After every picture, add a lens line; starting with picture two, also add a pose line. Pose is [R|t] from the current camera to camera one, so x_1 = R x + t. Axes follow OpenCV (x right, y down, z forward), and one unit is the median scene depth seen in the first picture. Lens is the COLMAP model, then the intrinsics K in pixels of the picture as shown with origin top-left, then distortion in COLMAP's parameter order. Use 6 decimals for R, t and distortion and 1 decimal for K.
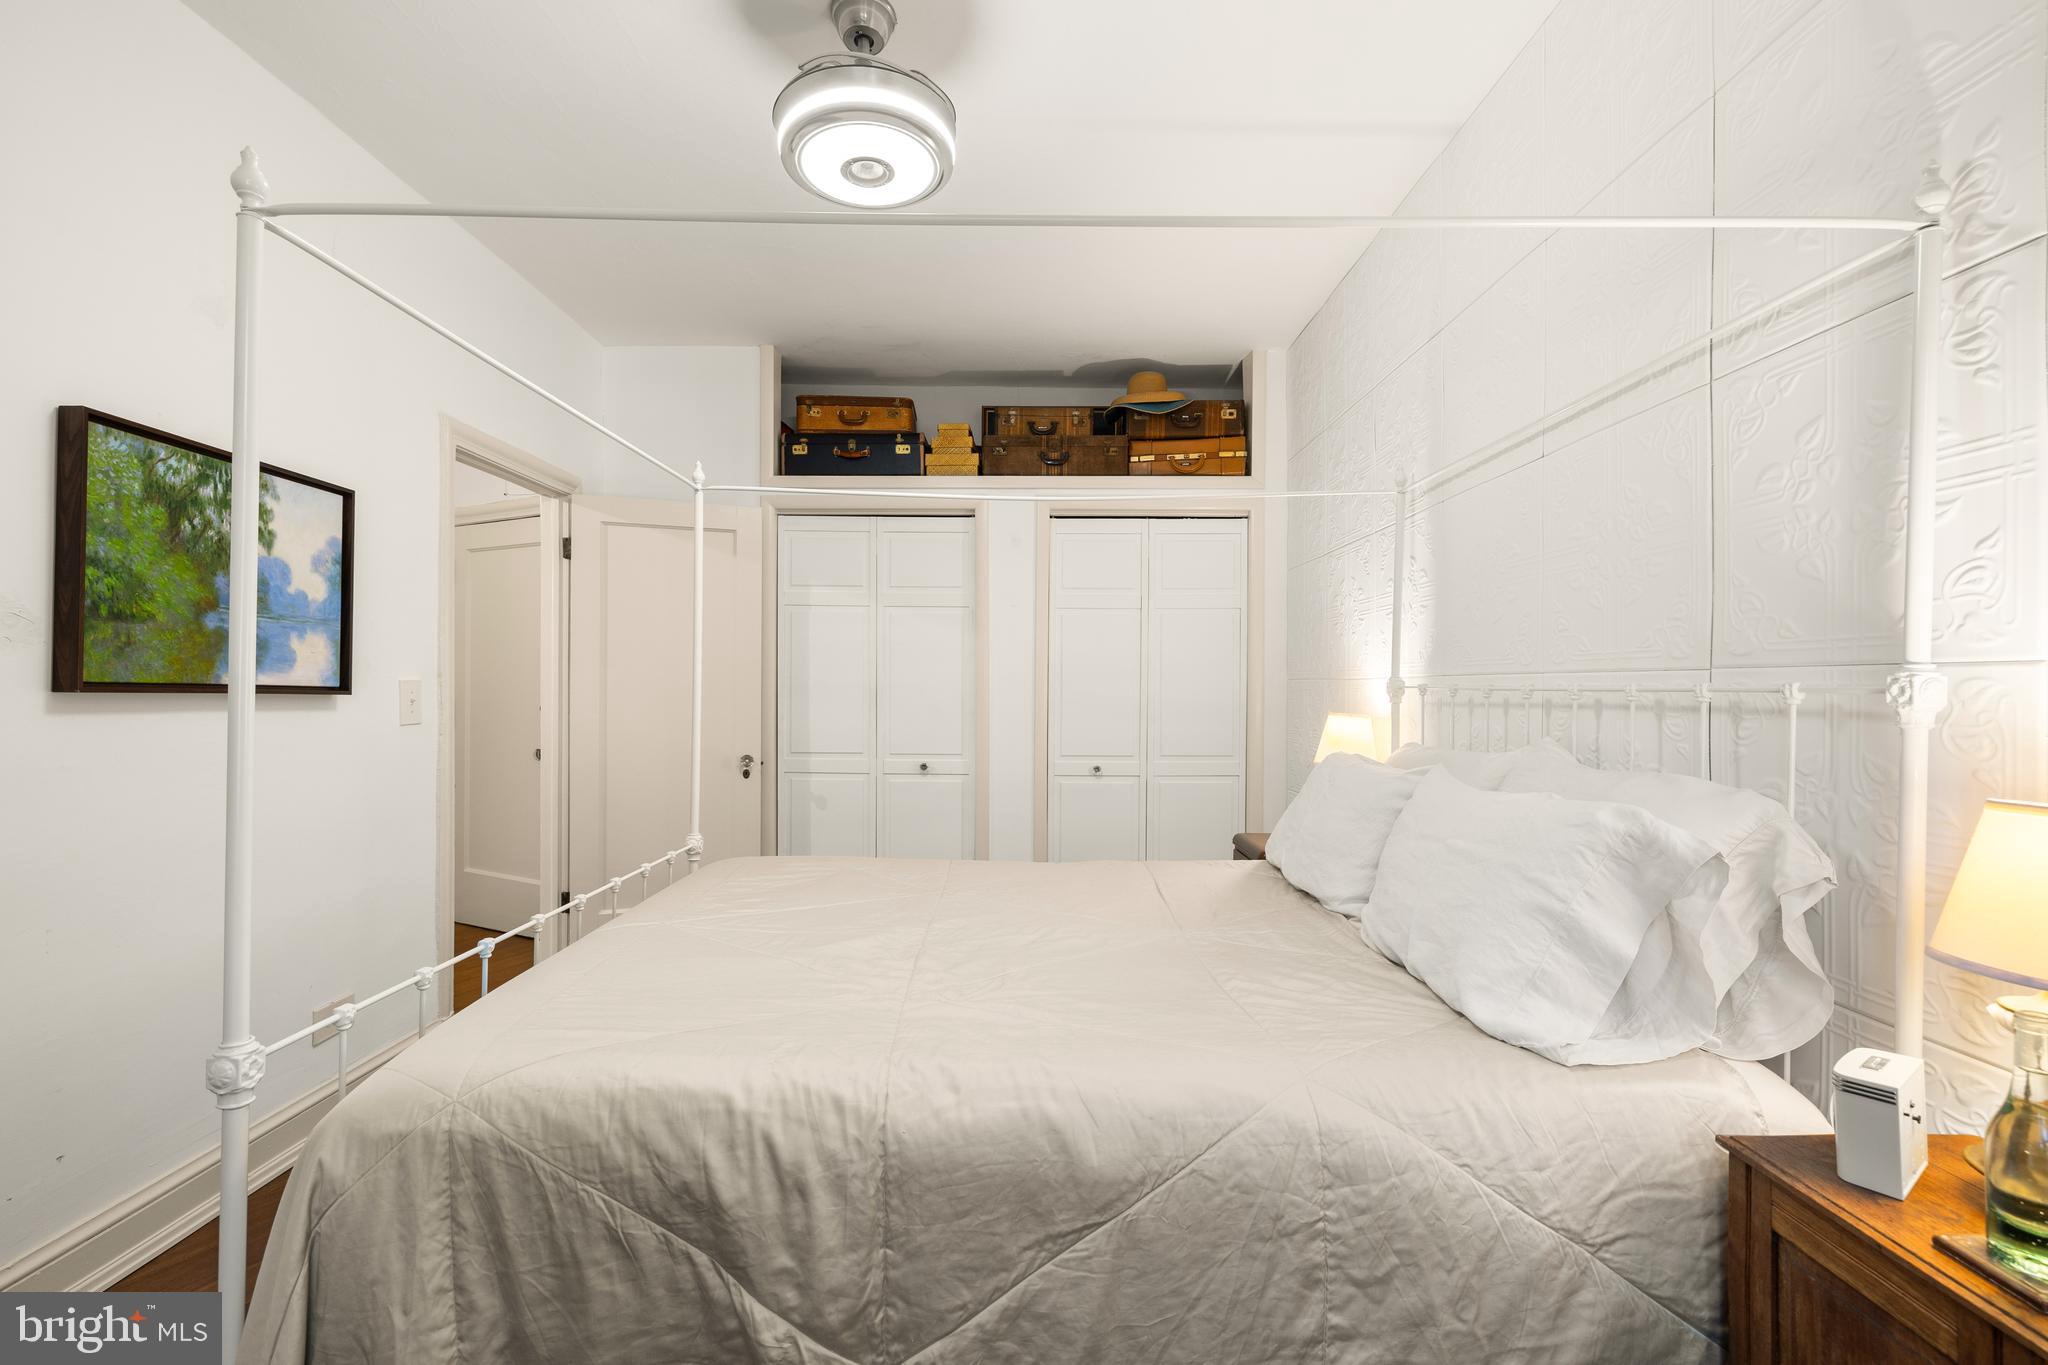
lens RADIAL K [[893.5, 0, 1024.0], [0, 893.5, 682.5], [0, 0, 1]] dist [-0.003155, 0.000281]
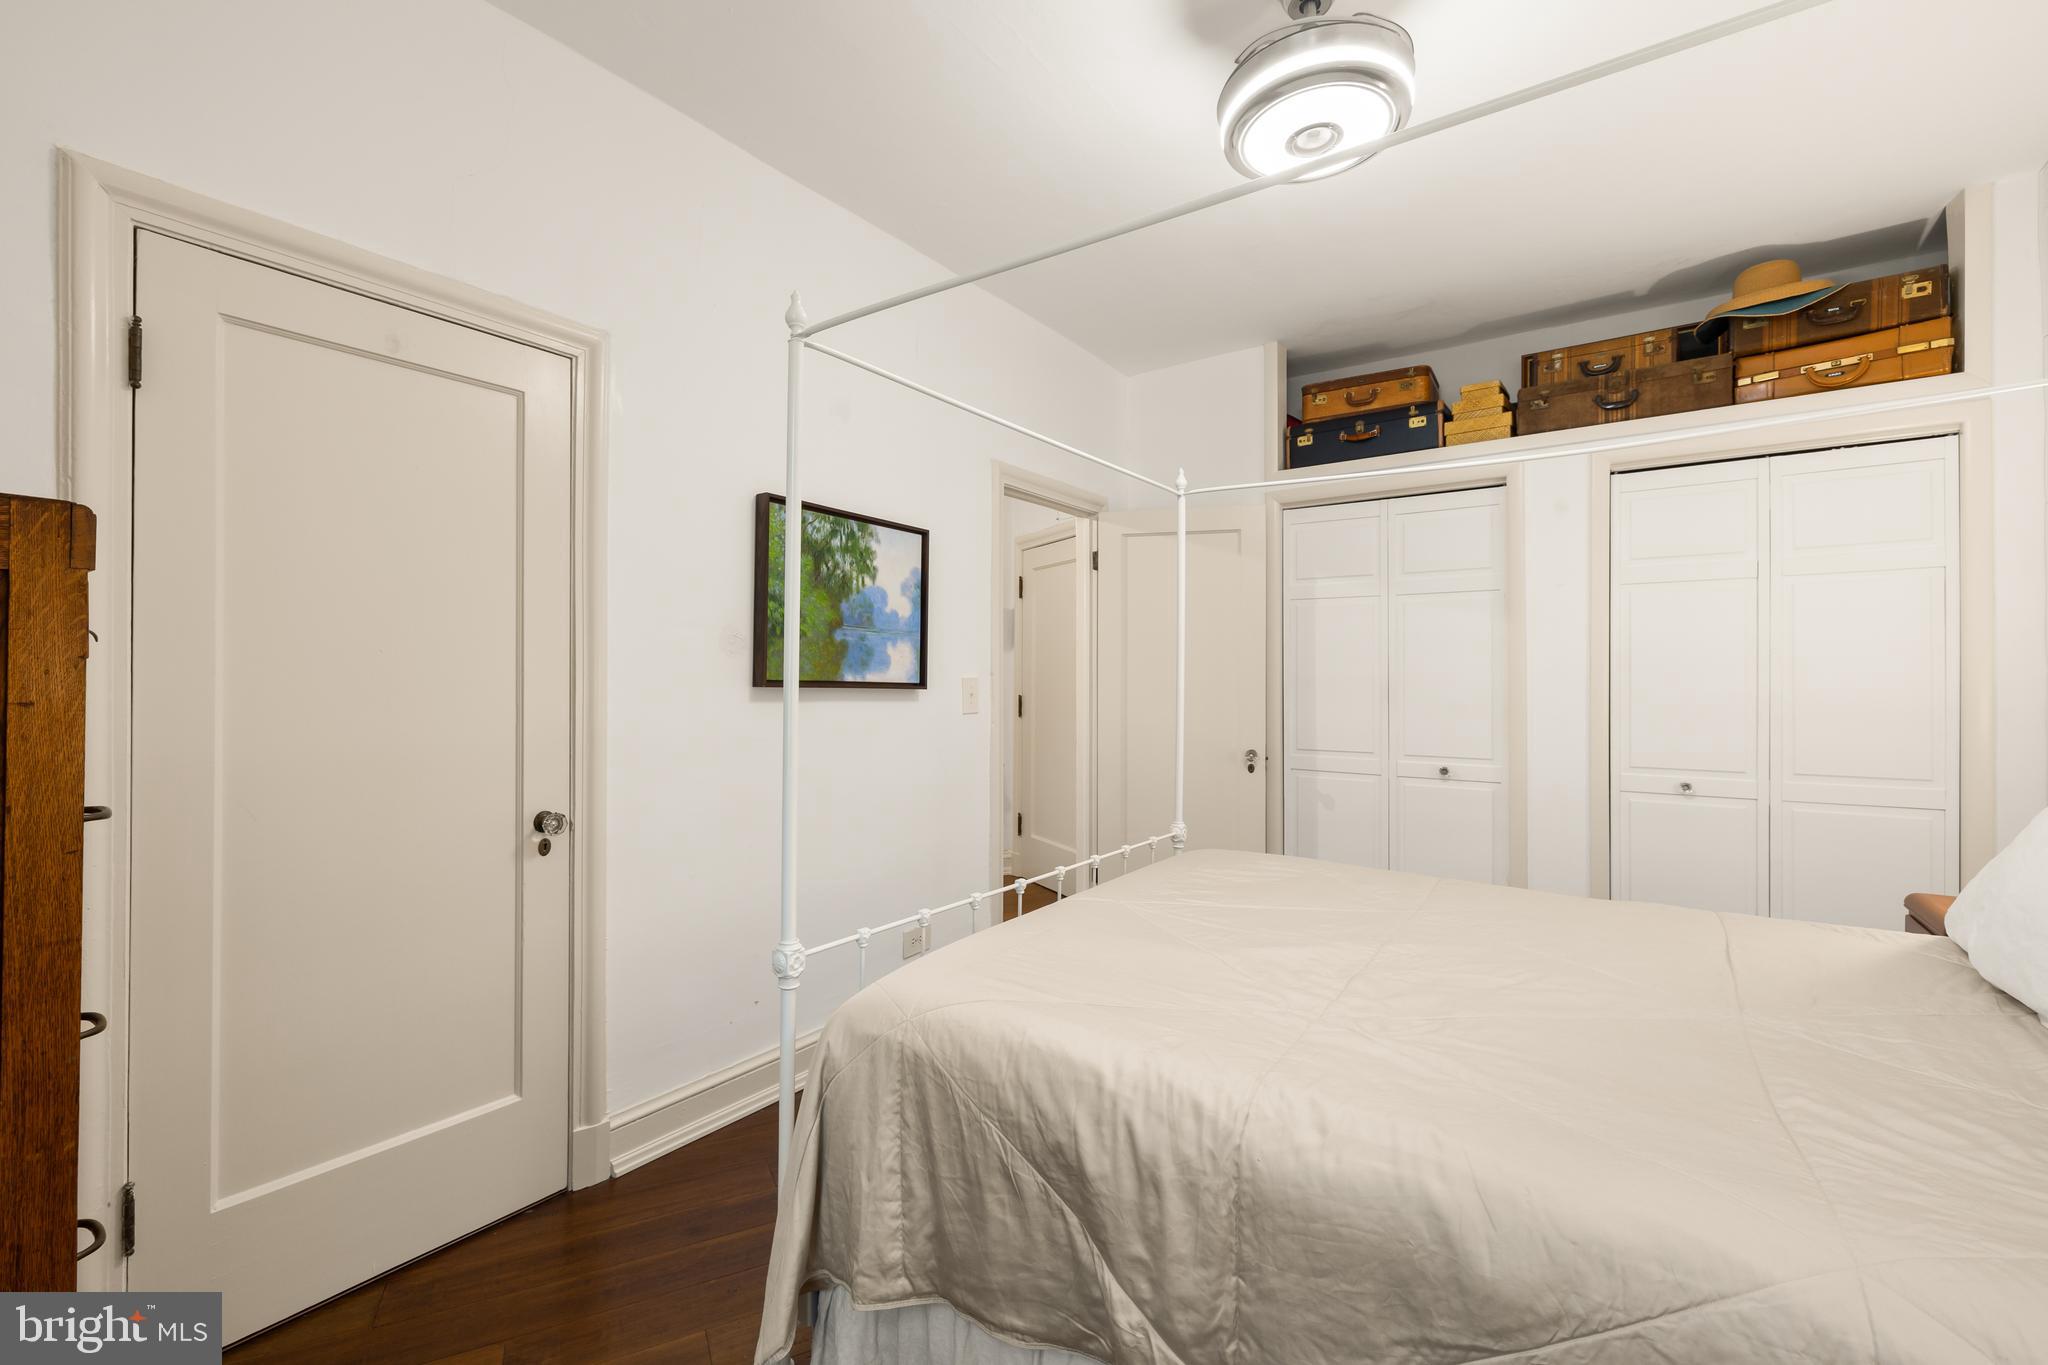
lens RADIAL K [[881.9, 0, 1010.6], [0, 881.9, 670.4], [0, 0, 1]] dist [-0.002472, -0.000580]
pose [[0.808639, -0.010372, -0.588213, 0.106067], [0.005011, 0.999930, -0.010743, 0.001051], [0.588283, 0.005740, 0.808635, 0.053686]]
